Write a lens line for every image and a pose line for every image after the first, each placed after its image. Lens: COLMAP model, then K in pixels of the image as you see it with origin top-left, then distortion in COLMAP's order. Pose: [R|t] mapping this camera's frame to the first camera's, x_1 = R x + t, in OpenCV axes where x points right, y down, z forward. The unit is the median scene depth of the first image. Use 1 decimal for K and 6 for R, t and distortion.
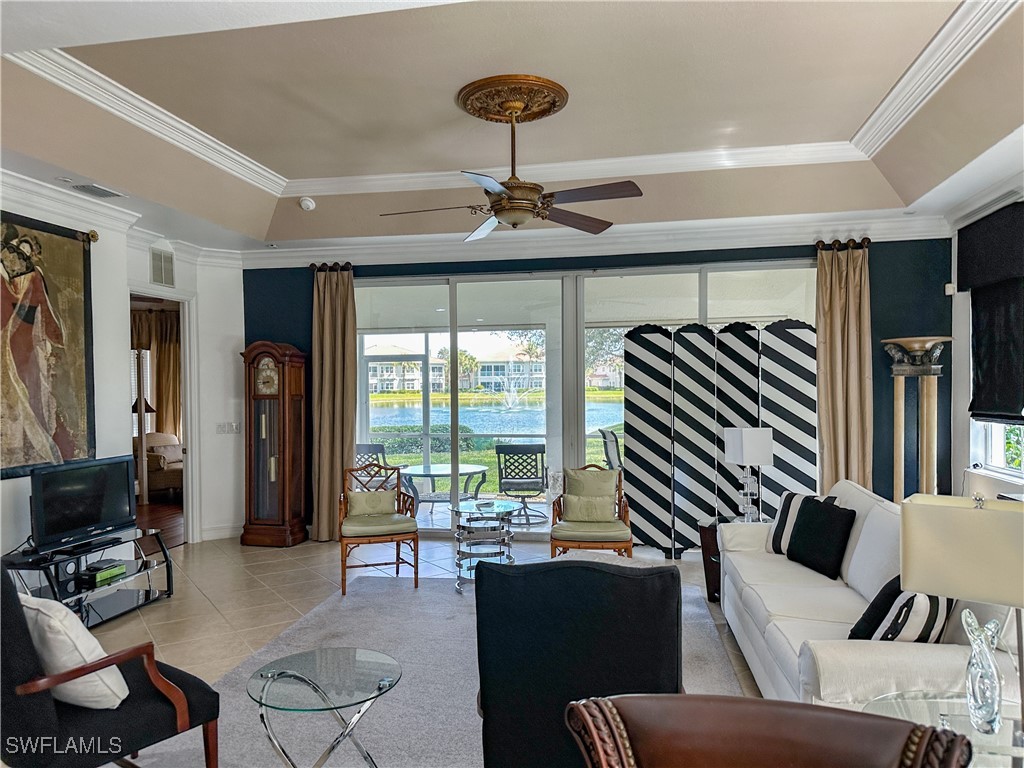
lens RADIAL K [[708.5, 0, 512.0], [0, 708.5, 386.1], [0, 0, 1]] dist [0.048872, -0.016363]
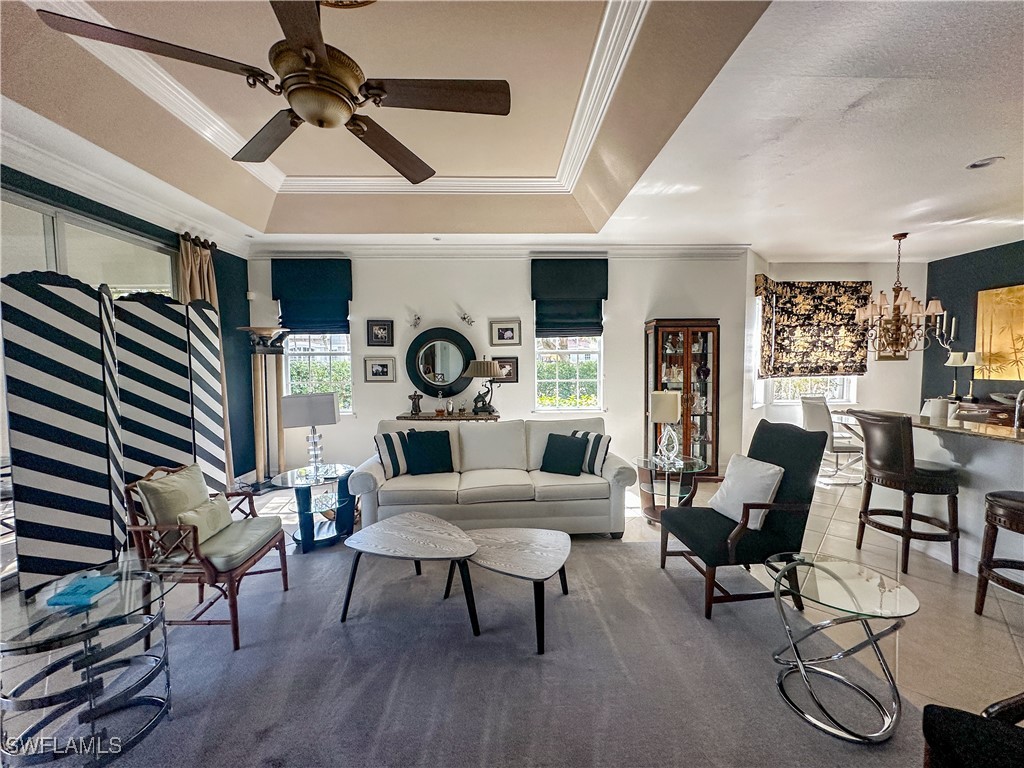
lens RADIAL K [[409.6, 0, 516.2], [0, 409.6, 383.4], [0, 0, 1]] dist [-0.001034, -0.001034]
pose [[-0.227823, -0.040328, 0.972867, -0.324013], [0.011564, 0.998959, 0.044118, 0.012284], [-0.973634, 0.021302, -0.227120, 0.648028]]
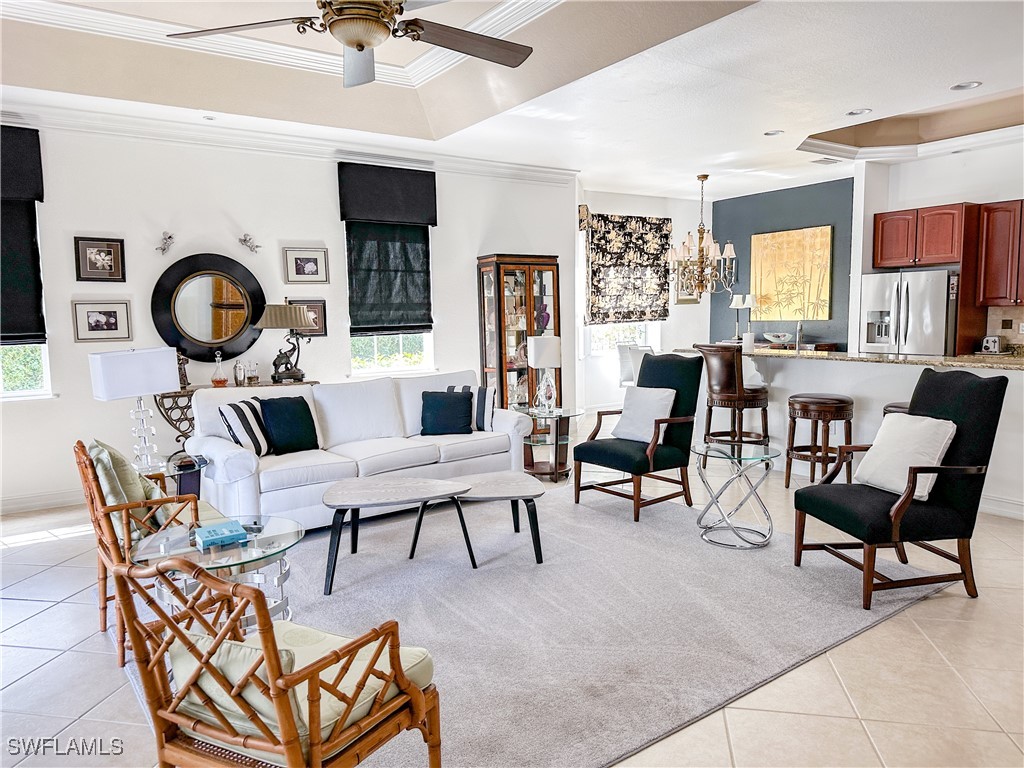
lens RADIAL K [[708.5, 0, 512.5], [0, 708.5, 387.7], [0, 0, 1]] dist [0.048872, -0.016363]
pose [[-0.717329, -0.046974, 0.695149, -0.440283], [0.030784, 0.994614, 0.098975, 0.029957], [-0.696054, 0.092397, -0.712019, 1.055599]]
